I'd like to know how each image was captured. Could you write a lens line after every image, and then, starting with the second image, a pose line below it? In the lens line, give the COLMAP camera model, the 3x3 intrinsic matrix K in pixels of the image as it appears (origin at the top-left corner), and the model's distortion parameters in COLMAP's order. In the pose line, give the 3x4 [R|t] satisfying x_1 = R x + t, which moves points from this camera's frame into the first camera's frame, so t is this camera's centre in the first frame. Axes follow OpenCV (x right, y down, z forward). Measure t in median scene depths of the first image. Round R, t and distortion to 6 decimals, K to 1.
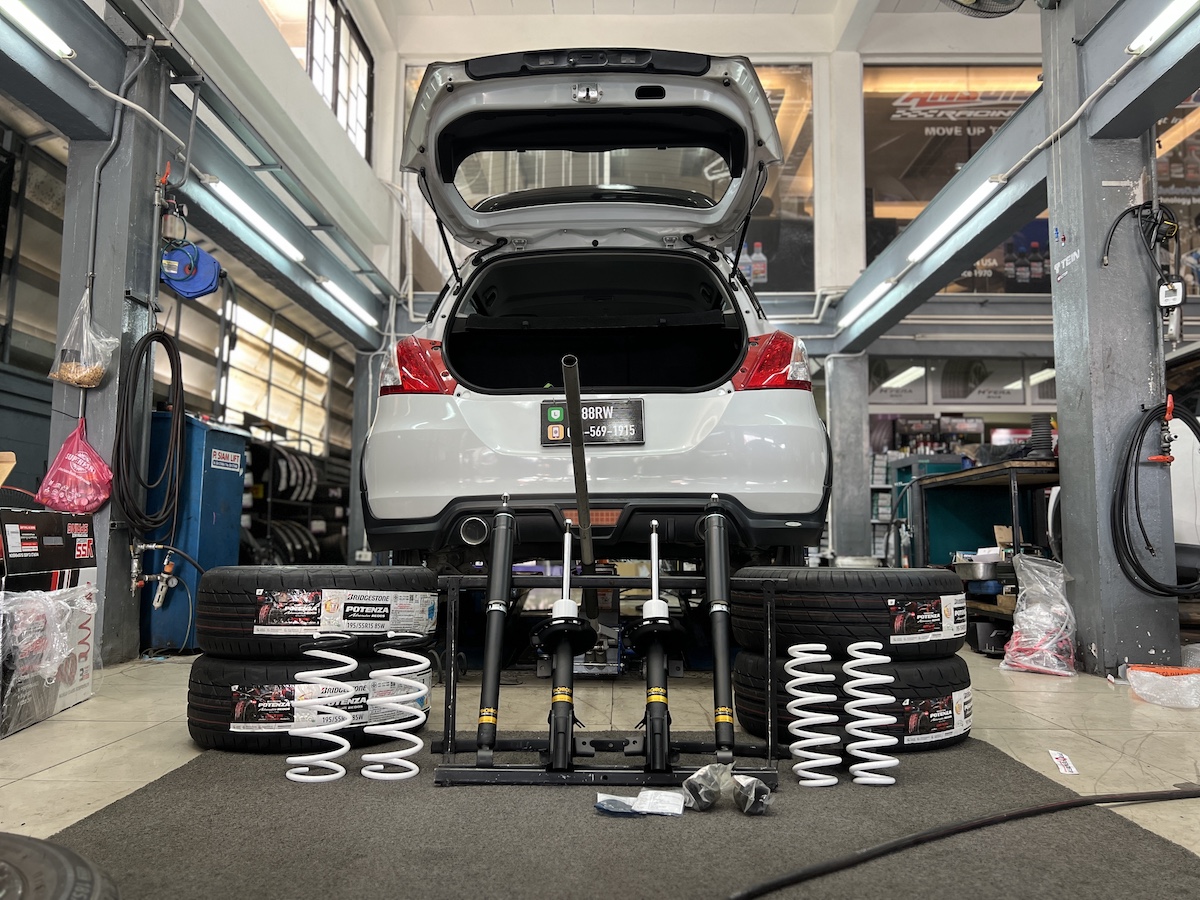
lens RADIAL K [[900.3, 0, 600.0], [0, 900.3, 450.0], [0, 0, 1]] dist [0.041814, -0.034188]
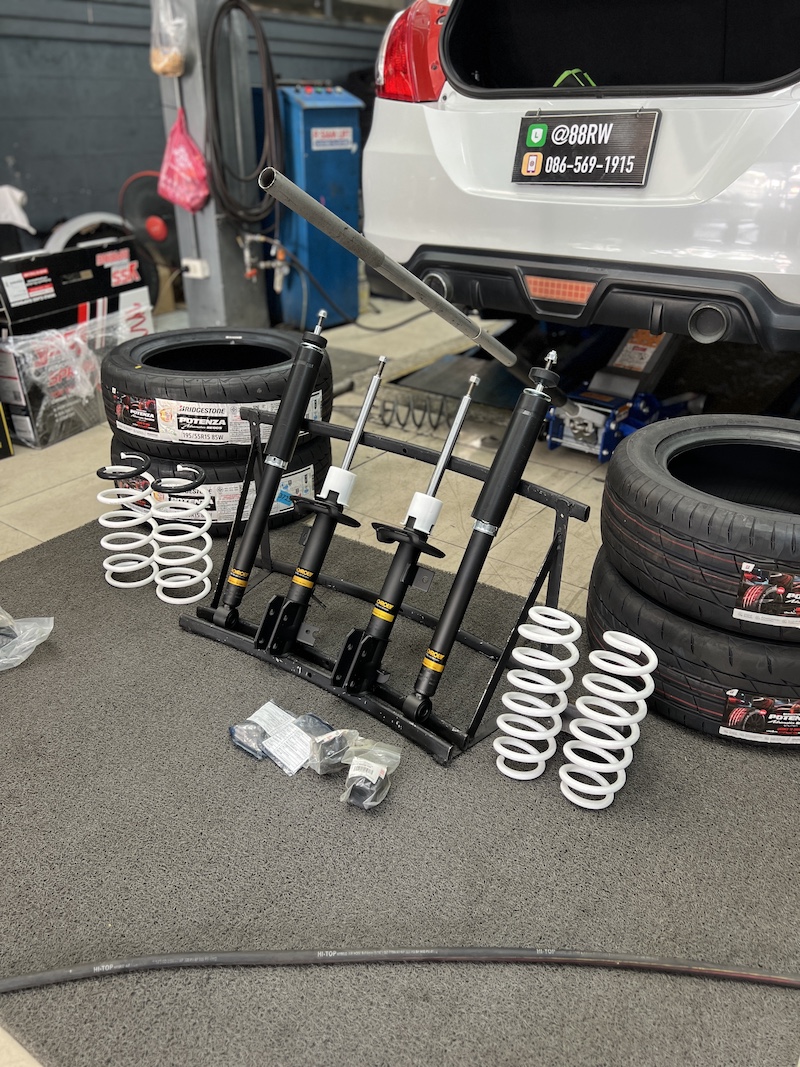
lens RADIAL K [[800.5, 0, 400.0], [0, 800.5, 533.5], [0, 0, 1]] dist [0.041814, -0.034188]
pose [[0.817280, 0.269476, -0.509348, 0.177307], [0.058455, 0.840586, 0.538515, -0.080083], [0.573268, -0.469892, 0.671242, 0.209568]]
